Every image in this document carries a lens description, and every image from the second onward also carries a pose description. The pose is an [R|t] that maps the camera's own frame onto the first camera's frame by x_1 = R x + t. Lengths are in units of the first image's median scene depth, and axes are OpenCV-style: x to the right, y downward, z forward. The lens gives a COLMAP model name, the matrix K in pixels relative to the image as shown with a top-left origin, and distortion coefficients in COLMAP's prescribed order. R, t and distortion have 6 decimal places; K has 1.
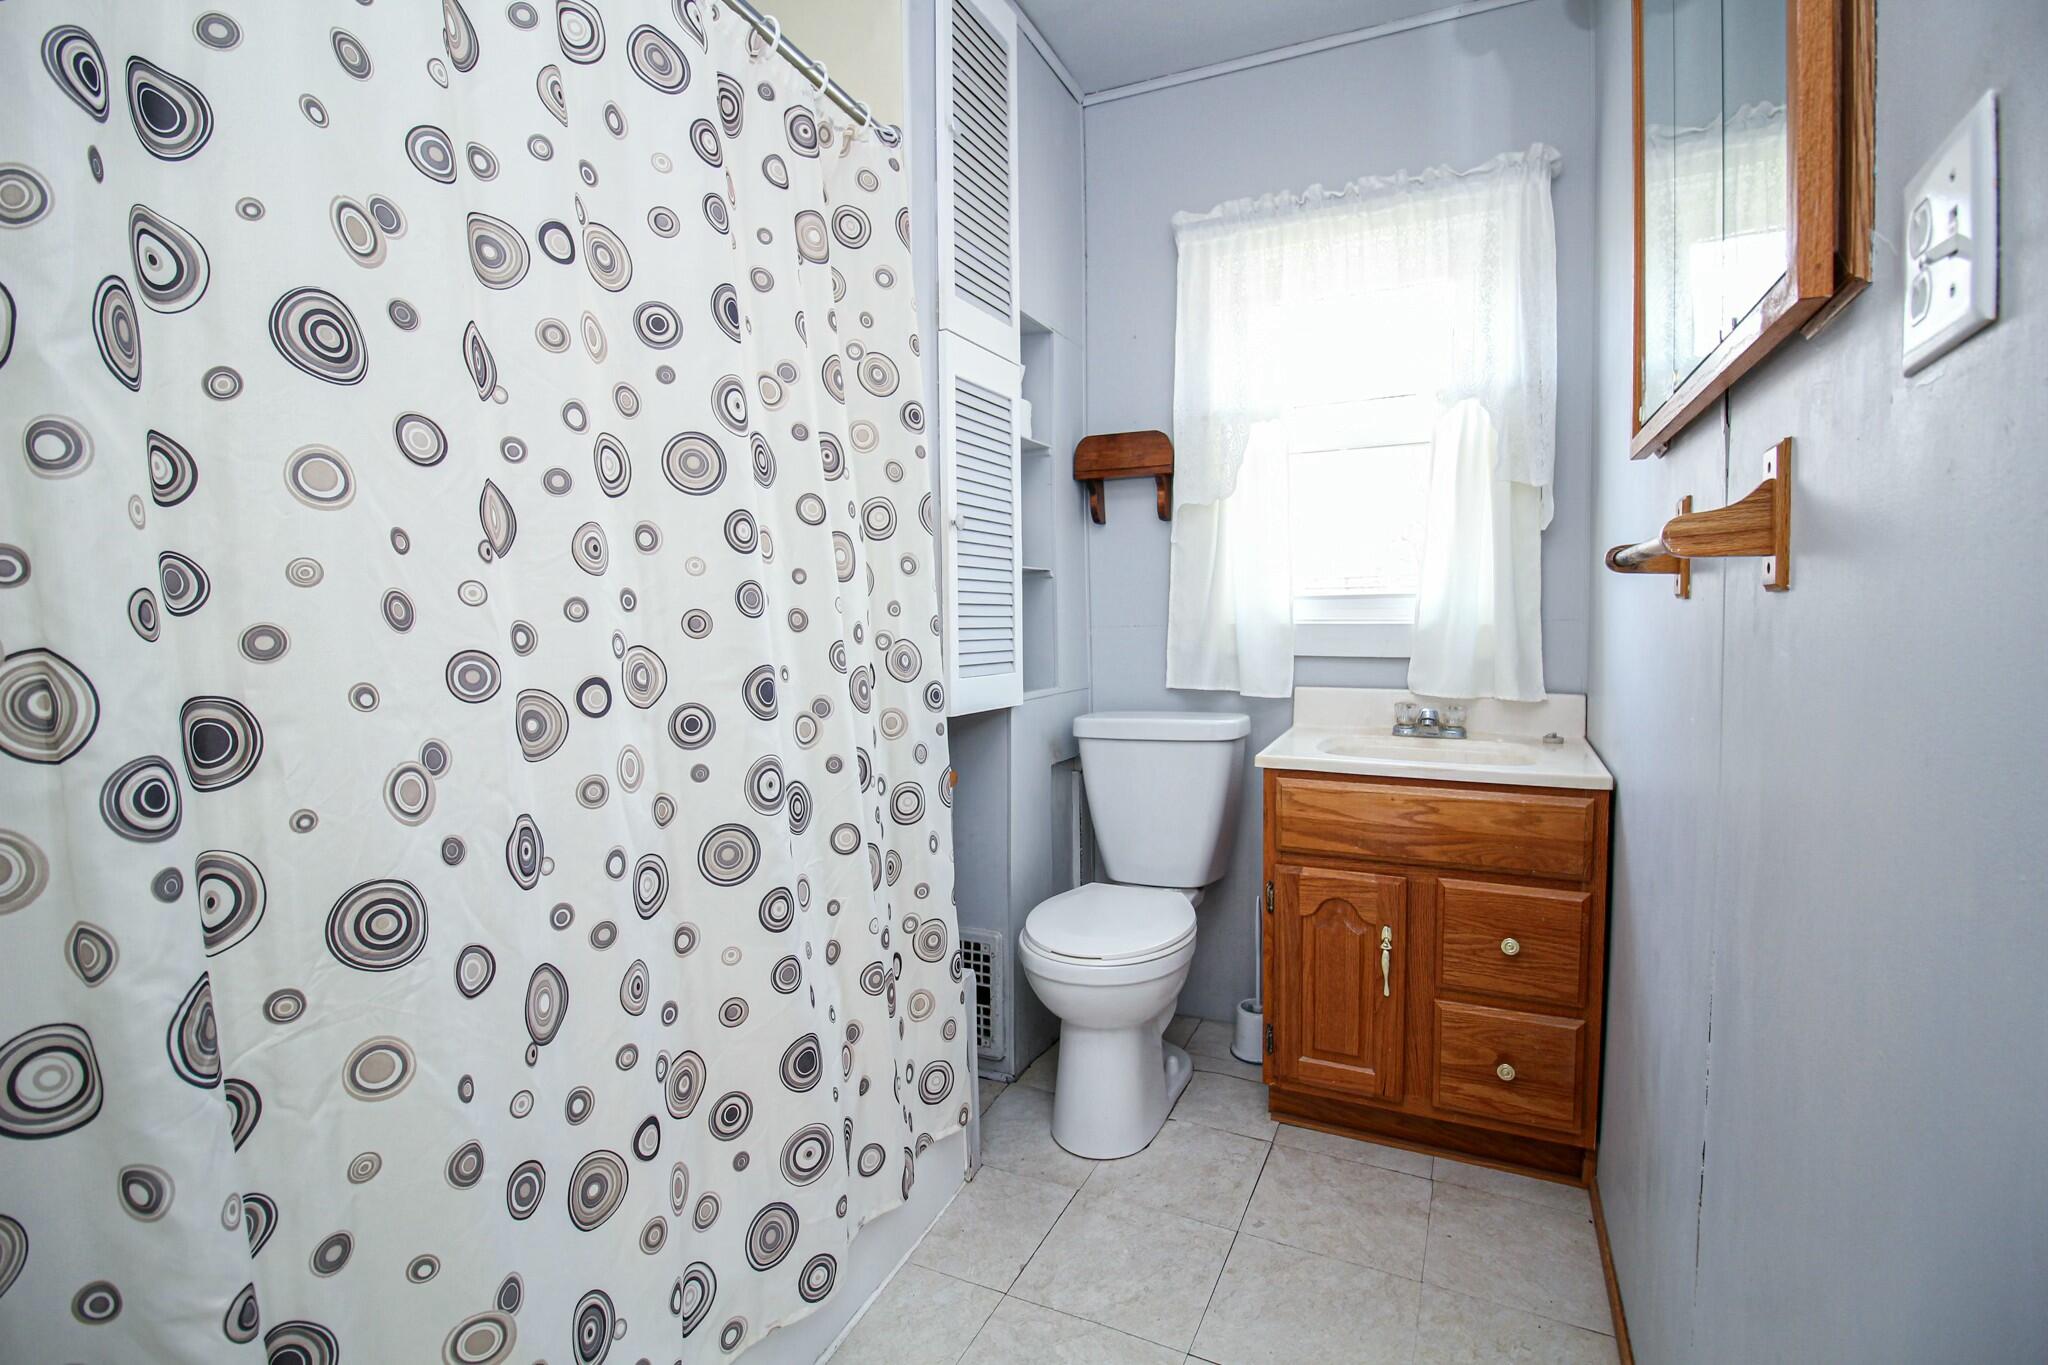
lens RADIAL K [[953.2, 0, 1079.8], [0, 953.2, 653.7], [0, 0, 1]] dist [-0.005954, -0.010432]
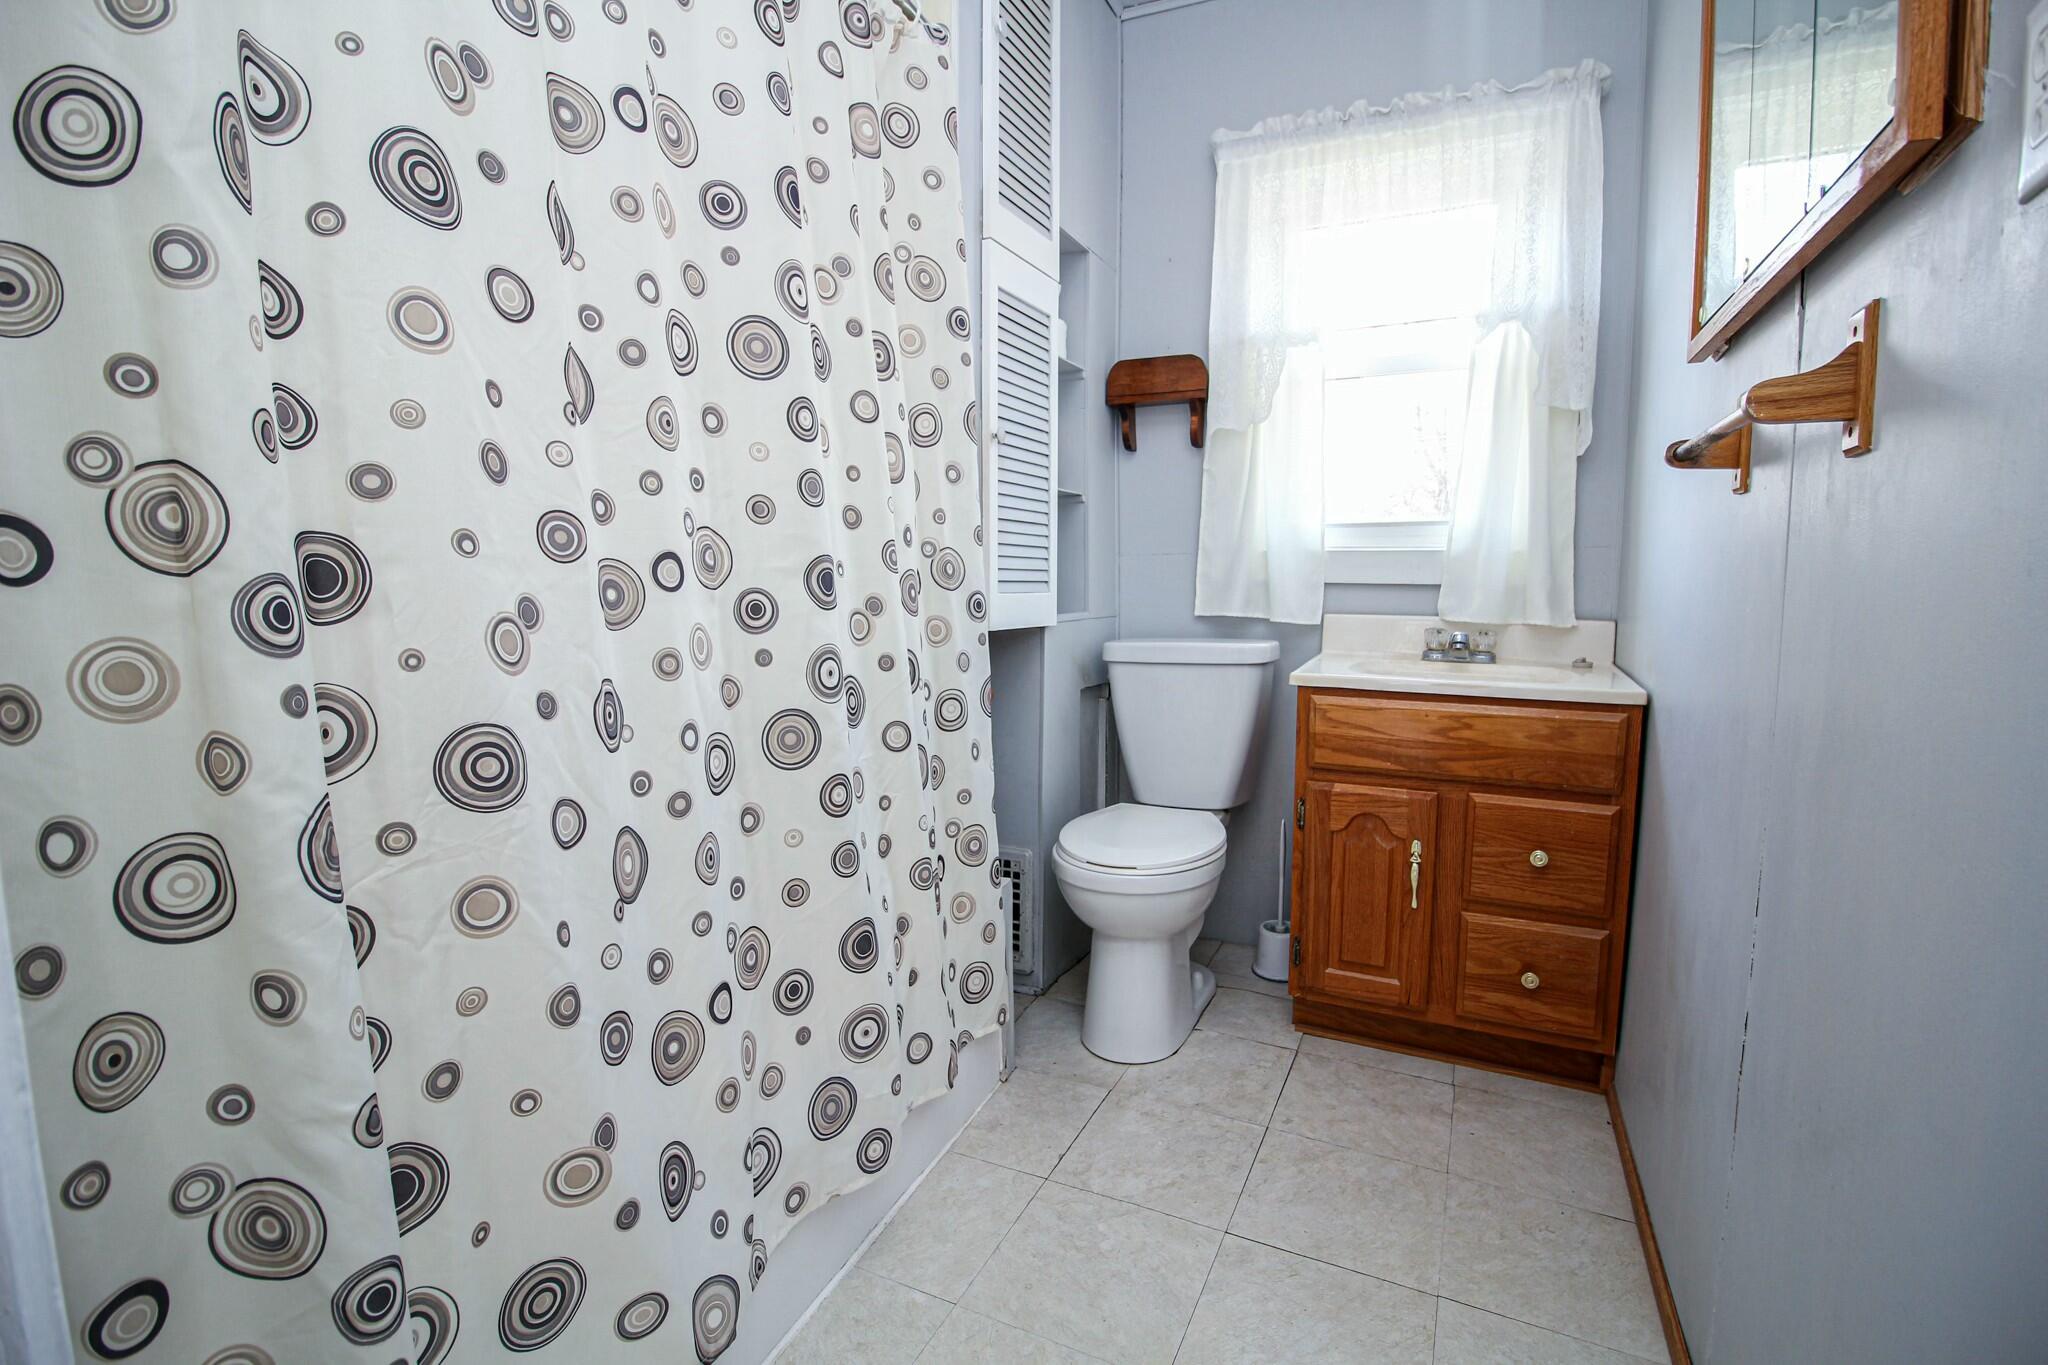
lens RADIAL K [[953.2, 0, 1077.5], [0, 953.2, 662.2], [0, 0, 1]] dist [-0.005954, -0.010432]
pose [[0.999923, 0.012212, 0.002218, -0.065833], [-0.012300, 0.998871, 0.045891, 0.077310], [-0.001655, -0.045915, 0.998944, -0.014225]]
